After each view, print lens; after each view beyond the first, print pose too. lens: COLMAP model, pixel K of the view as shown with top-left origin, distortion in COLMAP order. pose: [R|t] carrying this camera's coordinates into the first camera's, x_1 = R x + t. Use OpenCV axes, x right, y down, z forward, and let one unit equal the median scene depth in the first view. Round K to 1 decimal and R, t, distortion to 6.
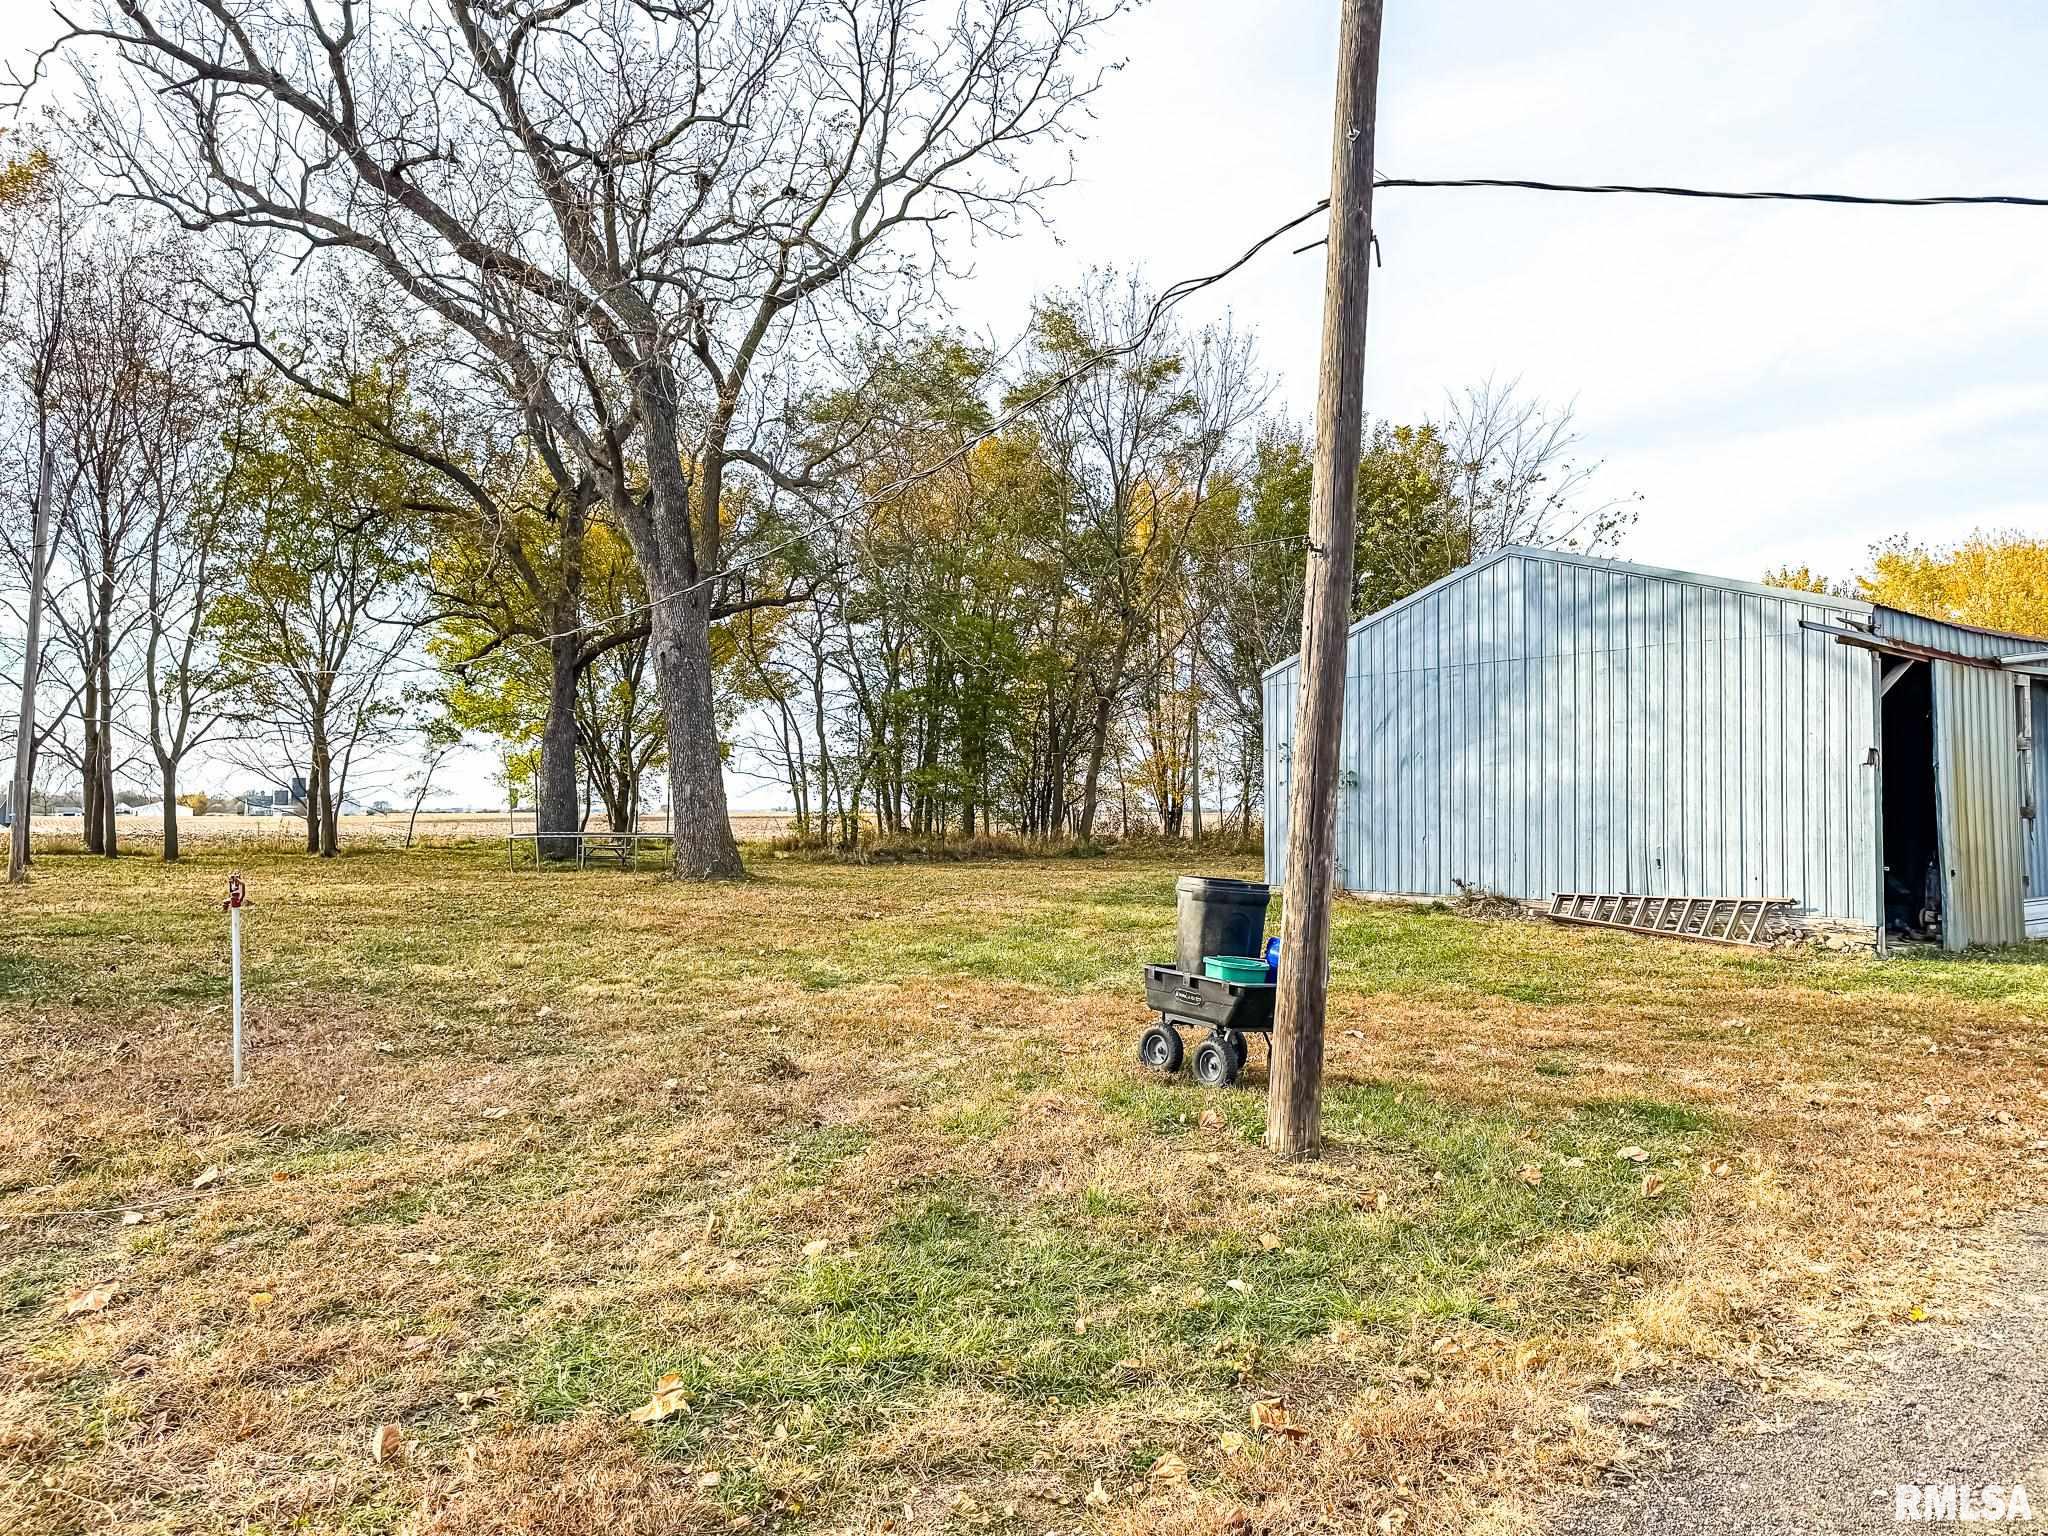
lens RADIAL K [[1449.1, 0, 1012.4], [0, 1449.1, 759.1], [0, 0, 1]] dist [0.044666, -0.045856]
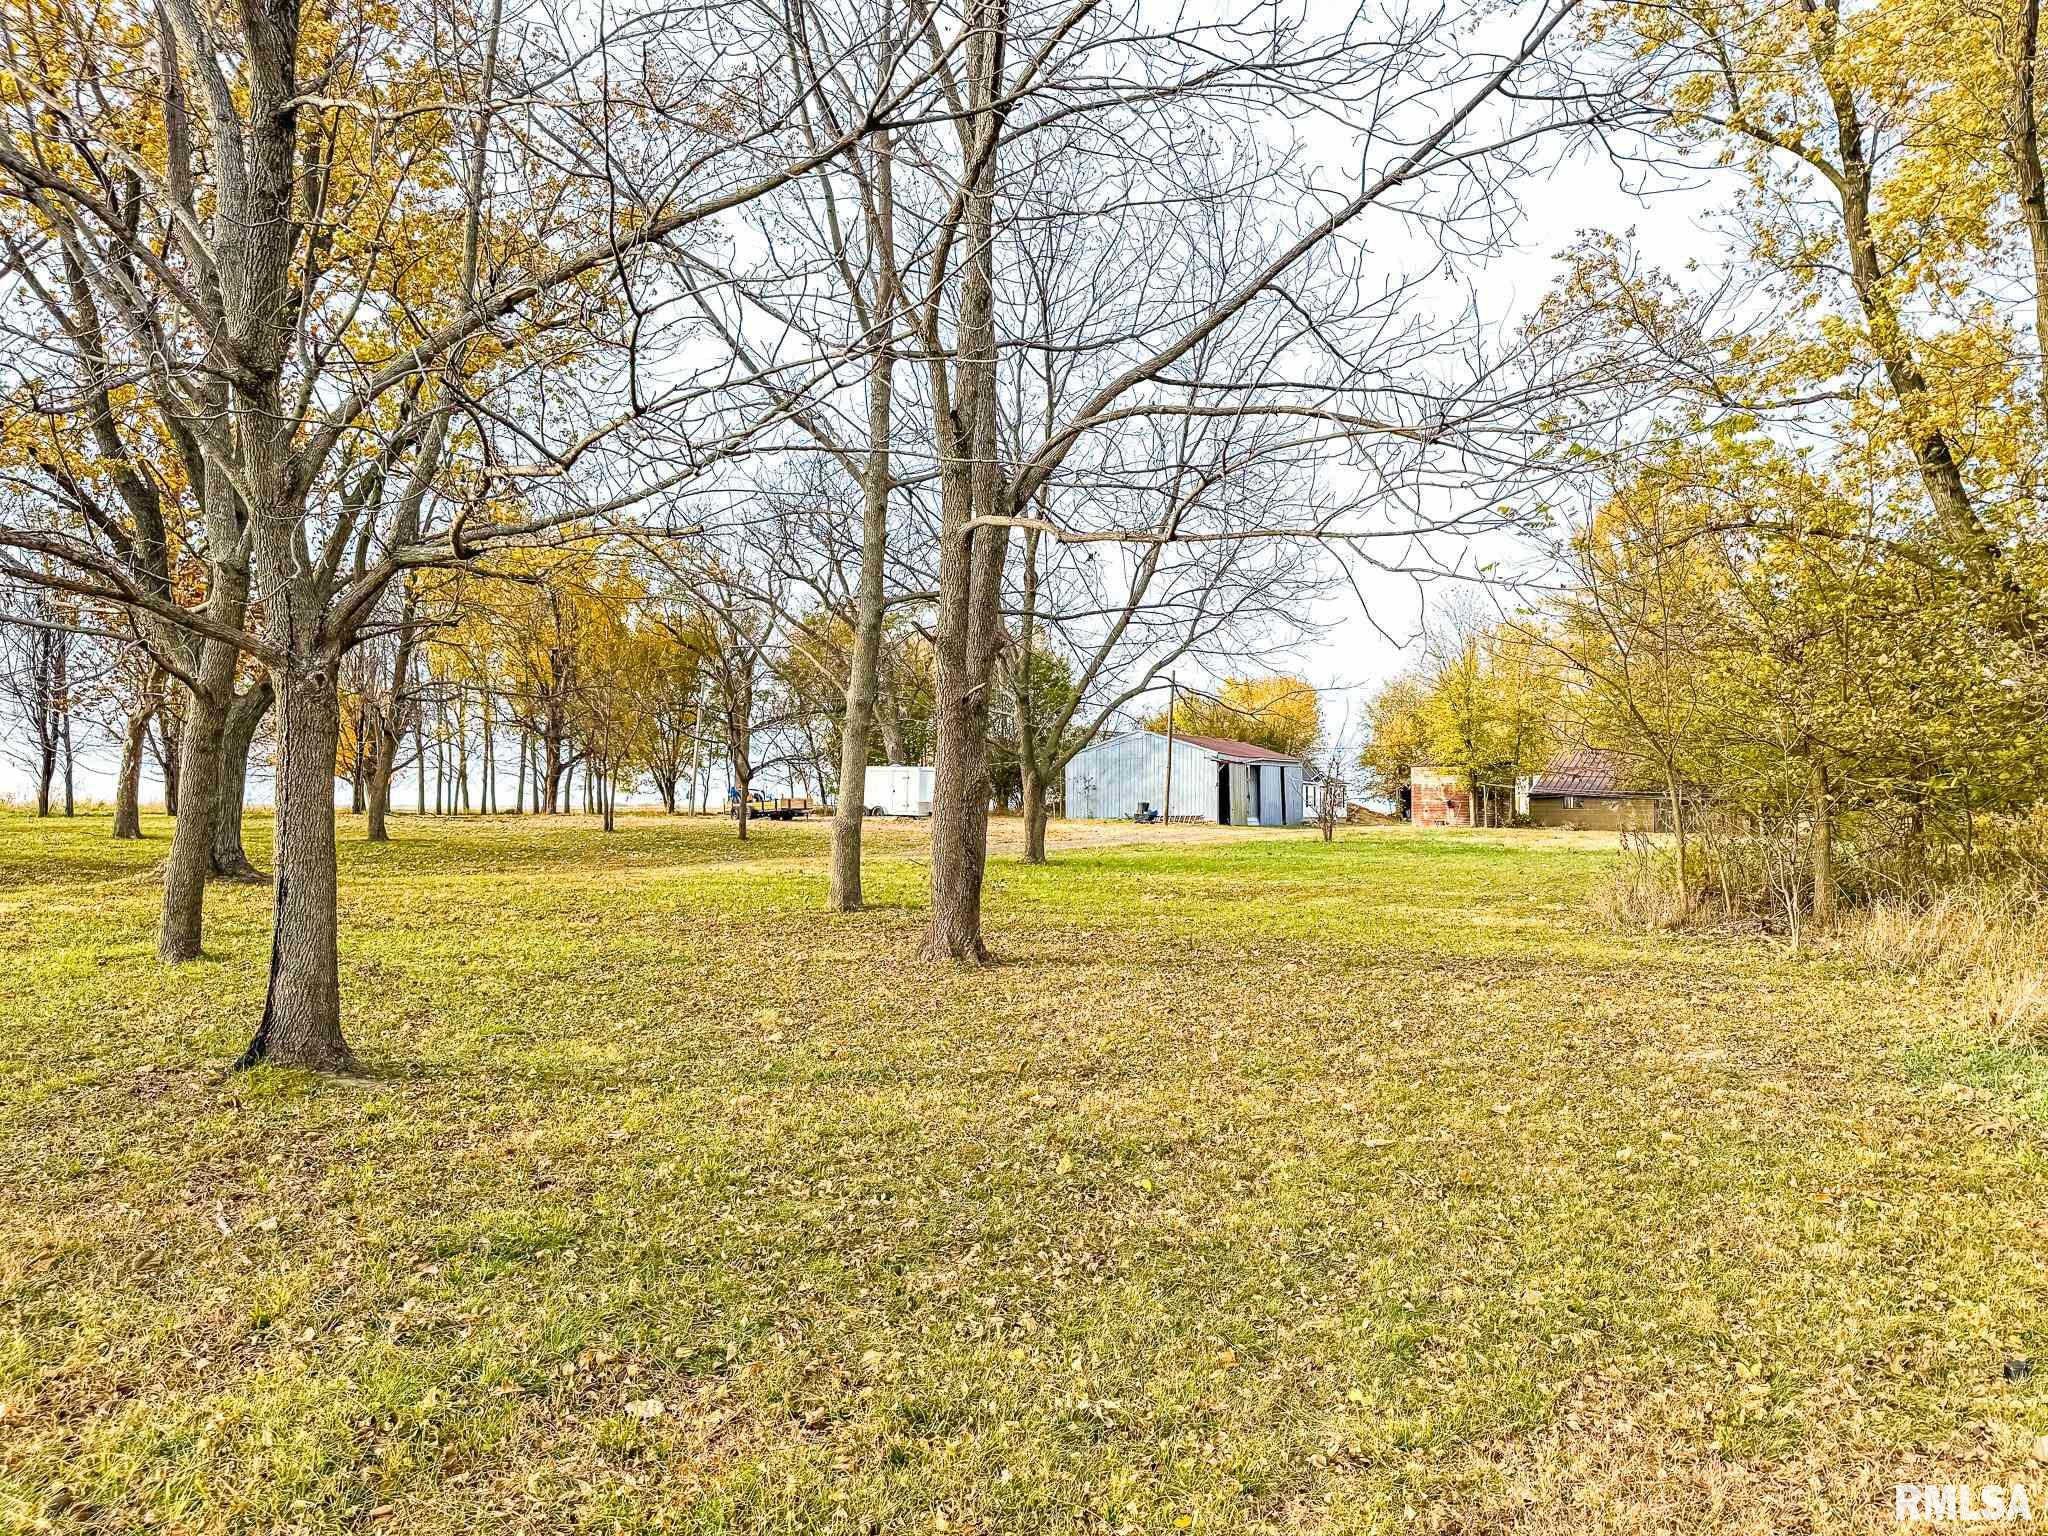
lens RADIAL K [[1449.1, 0, 1023.4], [0, 1449.1, 769.8], [0, 0, 1]] dist [0.044666, -0.045856]
pose [[0.923522, 0.016079, 0.383209, -2.993647], [-0.019532, 0.999796, 0.005123, -0.098874], [-0.383049, -0.012216, 0.923647, -5.171875]]
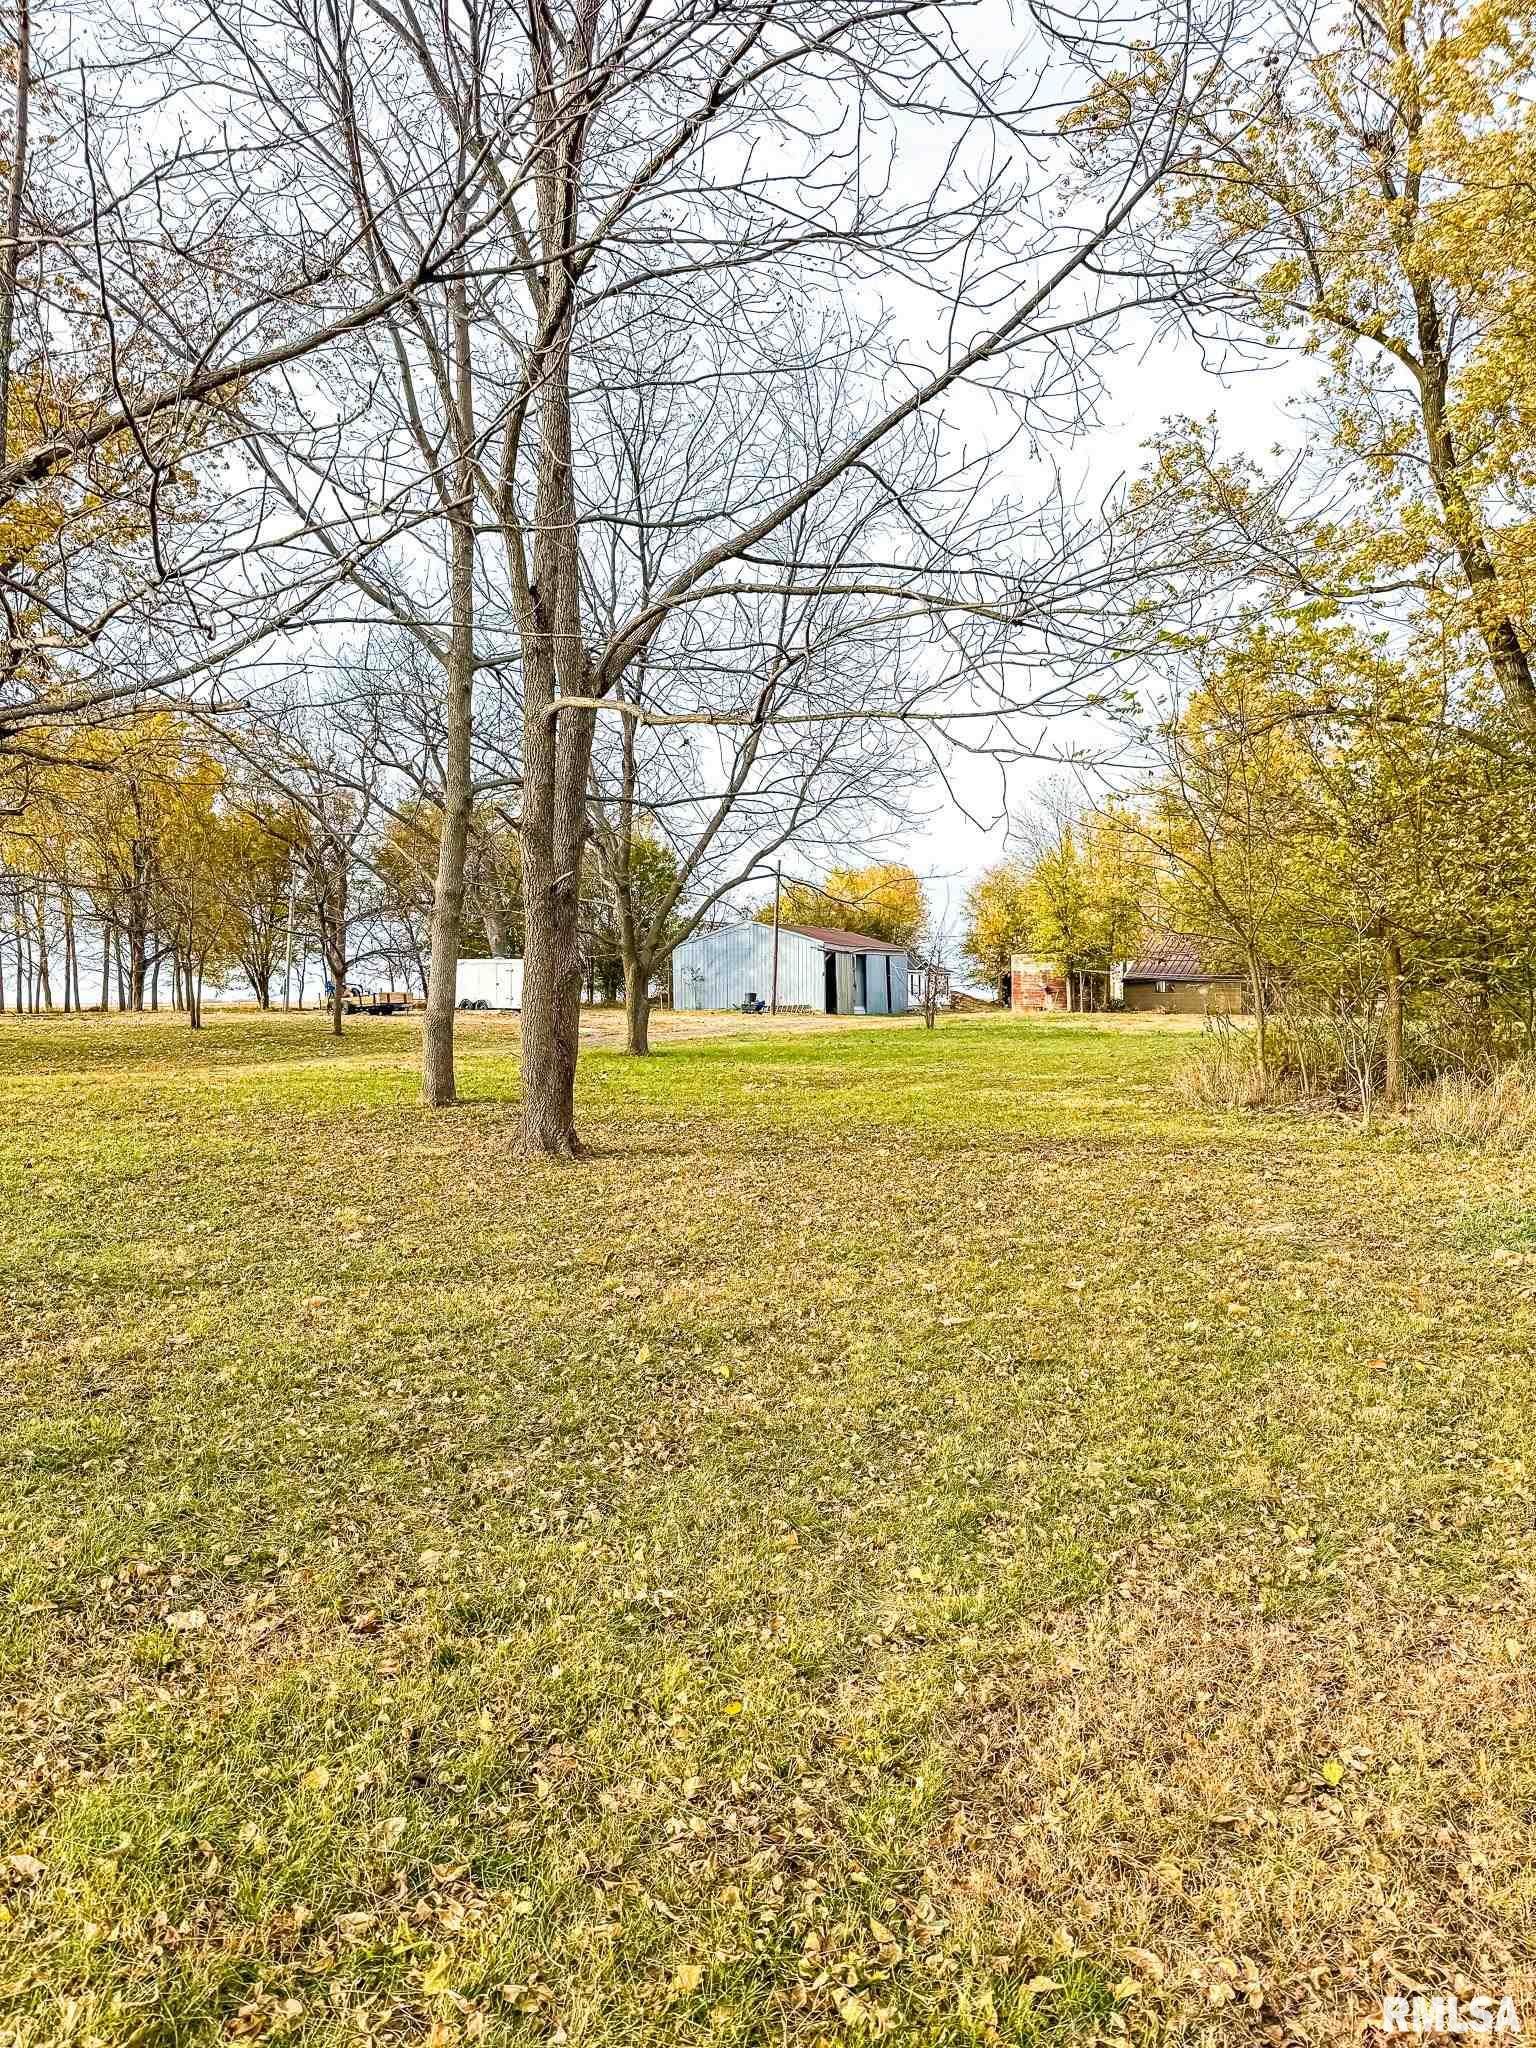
lens RADIAL K [[1449.1, 0, 759.1], [0, 1449.1, 1018.3], [0, 0, 1]] dist [0.044666, -0.045856]
pose [[0.890258, -0.010245, 0.455341, -2.904820], [-0.009963, 0.999070, 0.041957, -0.085115], [-0.455347, -0.041889, 0.889328, -5.158457]]
